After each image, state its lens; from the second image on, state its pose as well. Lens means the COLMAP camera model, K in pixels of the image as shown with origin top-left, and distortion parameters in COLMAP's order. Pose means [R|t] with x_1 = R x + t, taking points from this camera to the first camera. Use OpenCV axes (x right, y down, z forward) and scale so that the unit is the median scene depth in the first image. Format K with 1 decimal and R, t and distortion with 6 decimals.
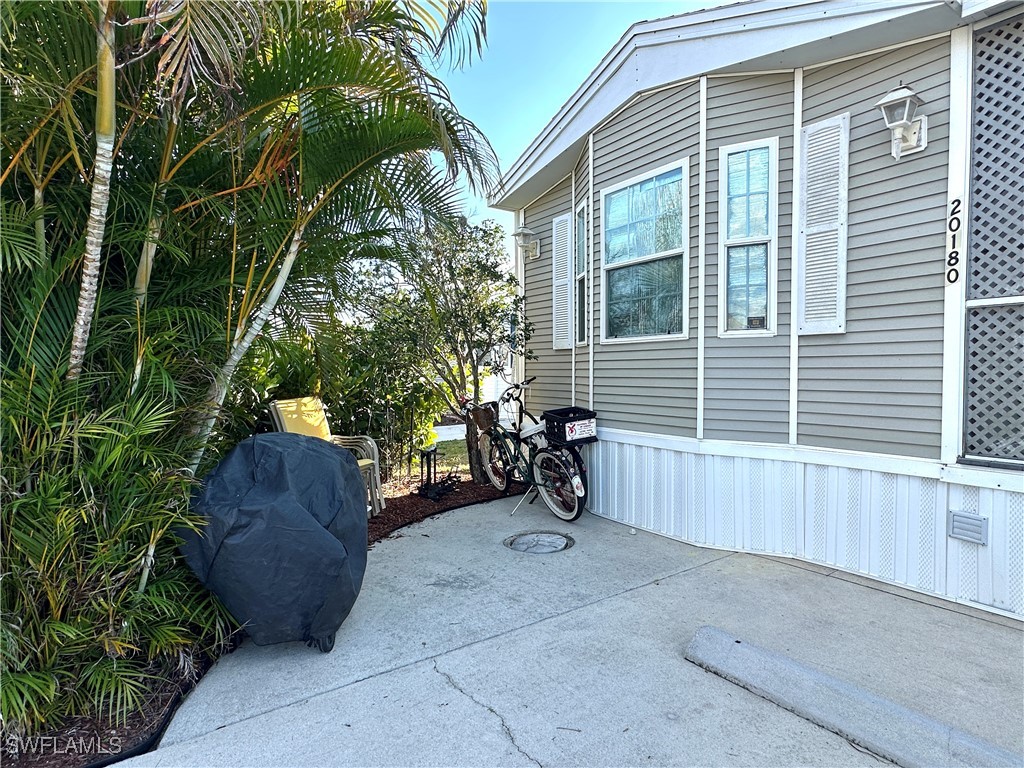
lens RADIAL K [[547.2, 0, 508.3], [0, 547.2, 389.4], [0, 0, 1]] dist [-0.008143, 0.001952]
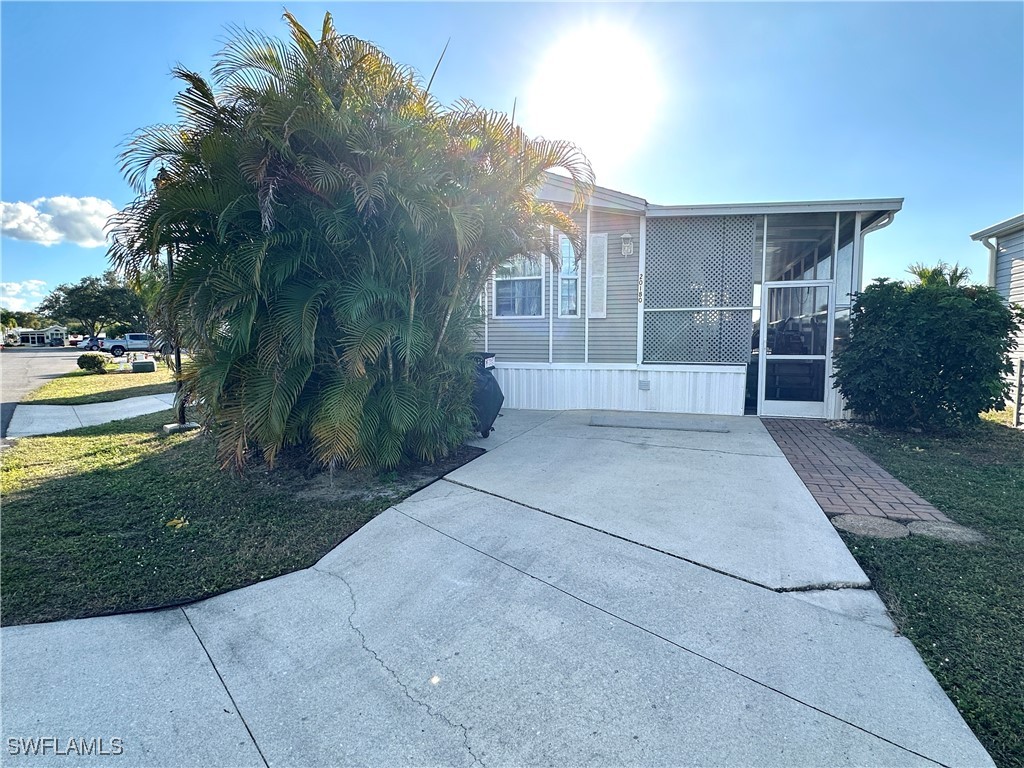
lens RADIAL K [[547.2, 0, 512.7], [0, 547.2, 387.1], [0, 0, 1]] dist [-0.008143, 0.001952]
pose [[0.810147, -0.046819, 0.584354, -1.188502], [0.016694, 0.998244, 0.056836, 0.064414], [-0.585989, -0.036291, 0.809506, -0.799987]]
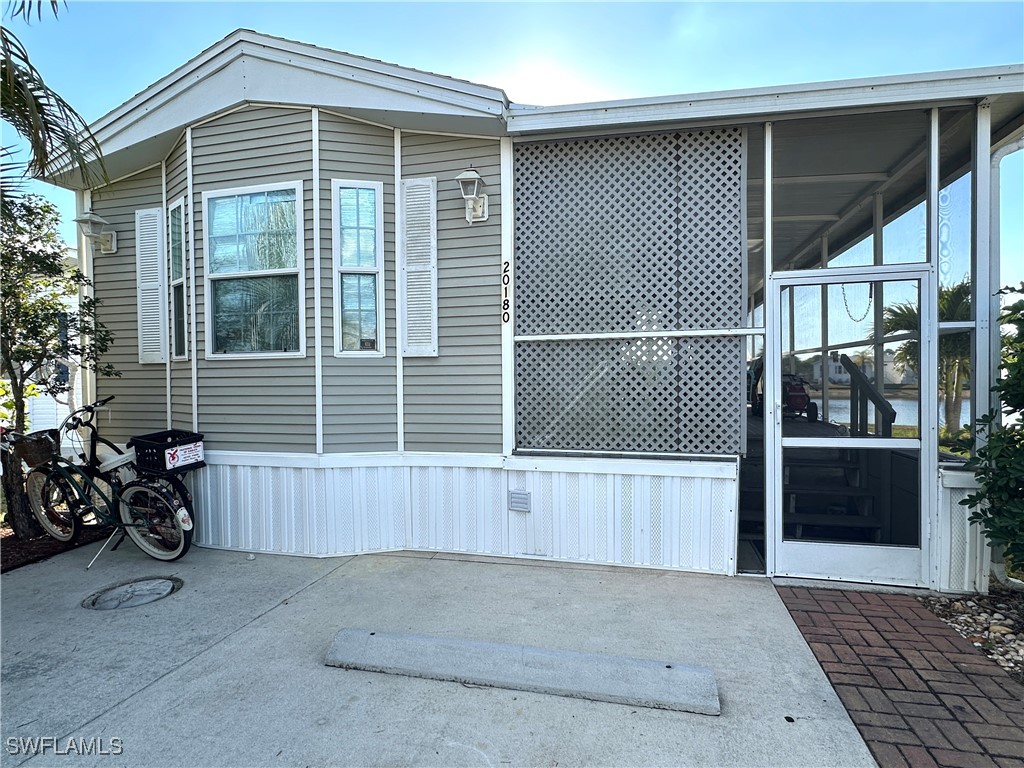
lens RADIAL K [[547.2, 0, 510.0], [0, 547.2, 390.4], [0, 0, 1]] dist [-0.008143, 0.001952]
pose [[0.757225, -0.016781, 0.652939, -0.056038], [0.028790, 0.999556, -0.007699, -0.012247], [-0.652519, 0.024627, 0.757372, -0.028202]]
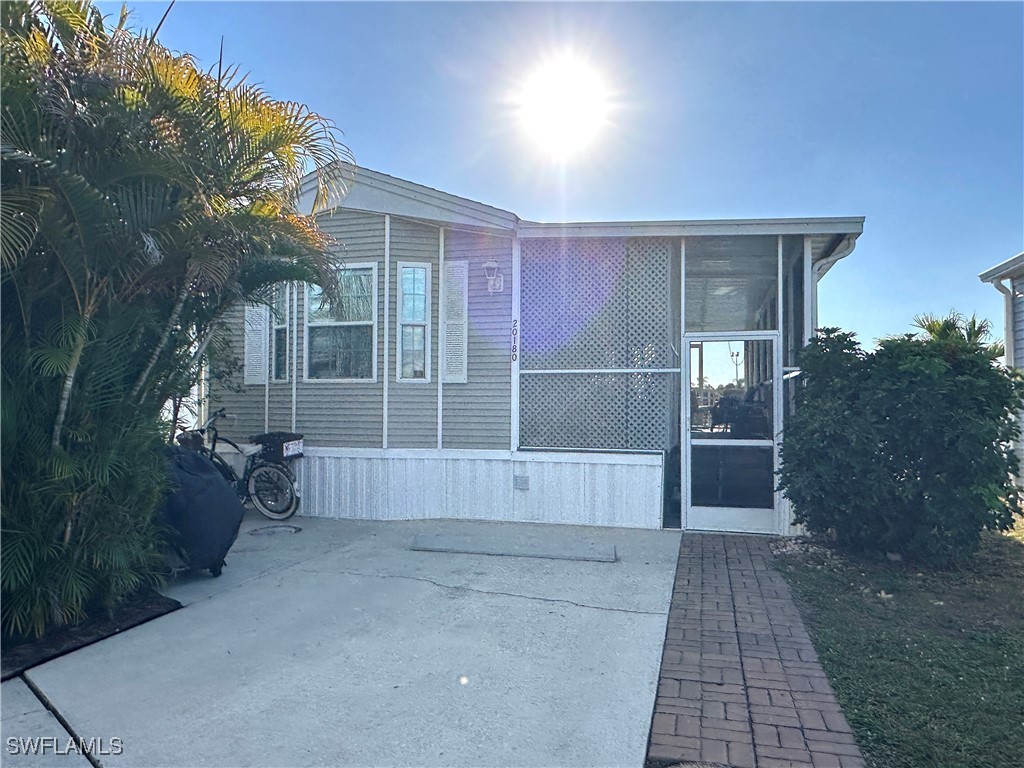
lens RADIAL K [[705.9, 0, 511.7], [0, 705.9, 394.9], [0, 0, 1]] dist [-0.006940, -0.001879]
pose [[0.768477, 0.018890, 0.639599, -0.680544], [0.013080, 0.998892, -0.045217, 0.037835], [-0.639744, 0.043114, 0.767378, -0.785863]]
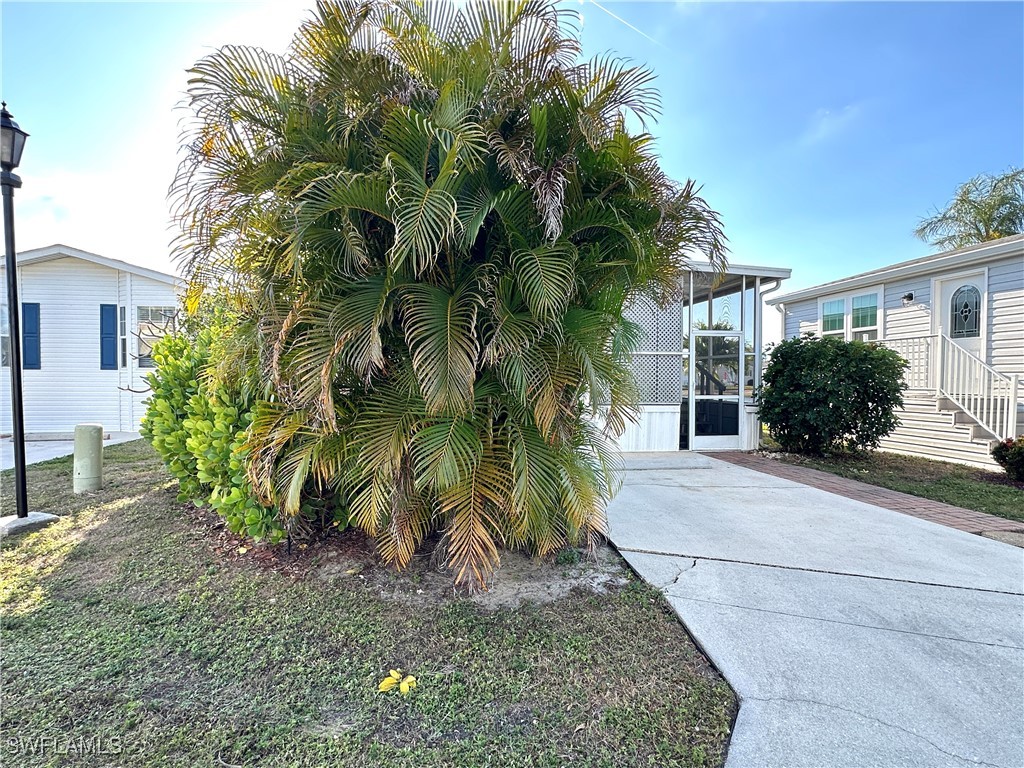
lens RADIAL K [[547.2, 0, 507.3], [0, 547.2, 389.4], [0, 0, 1]] dist [-0.008143, 0.001952]
pose [[0.451515, -0.012956, 0.892169, -1.645201], [0.025071, 0.999684, 0.001829, 0.024893], [-0.891911, 0.021542, 0.451697, 0.033483]]
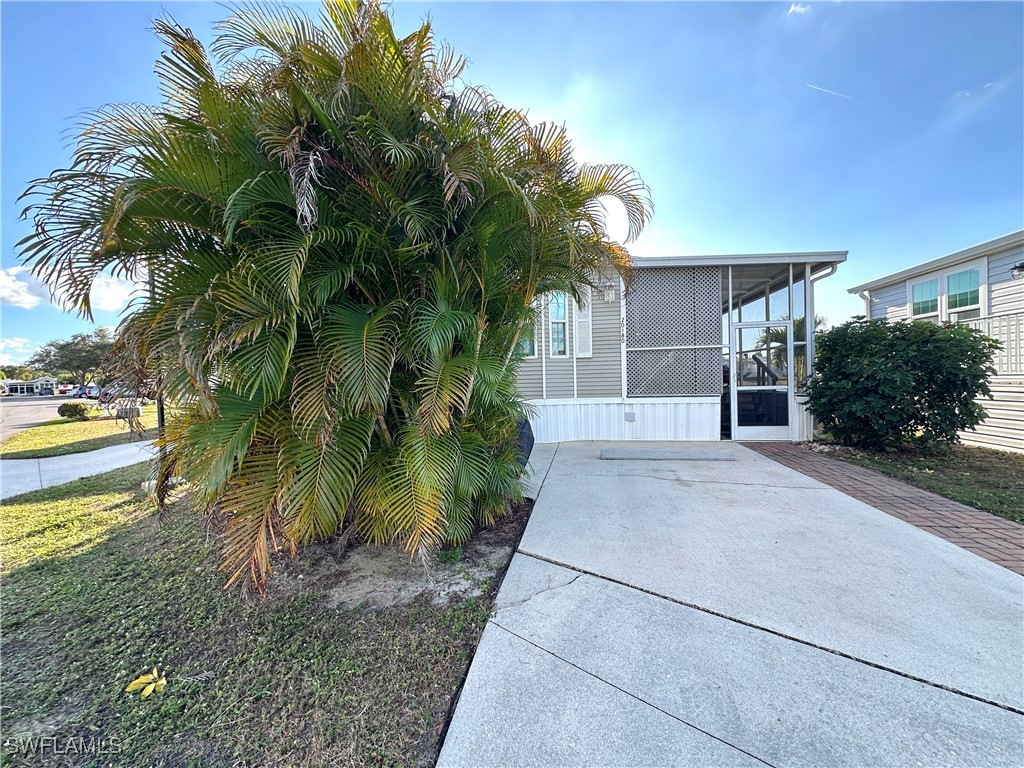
lens RADIAL K [[411.6, 0, 511.6], [0, 411.6, 385.0], [0, 0, 1]] dist [-0.005435, 0.001470]
pose [[0.712350, -0.026995, 0.701305, -1.130625], [0.046313, 0.998890, -0.008593, 0.038878], [-0.700294, 0.038600, 0.712810, -0.231184]]
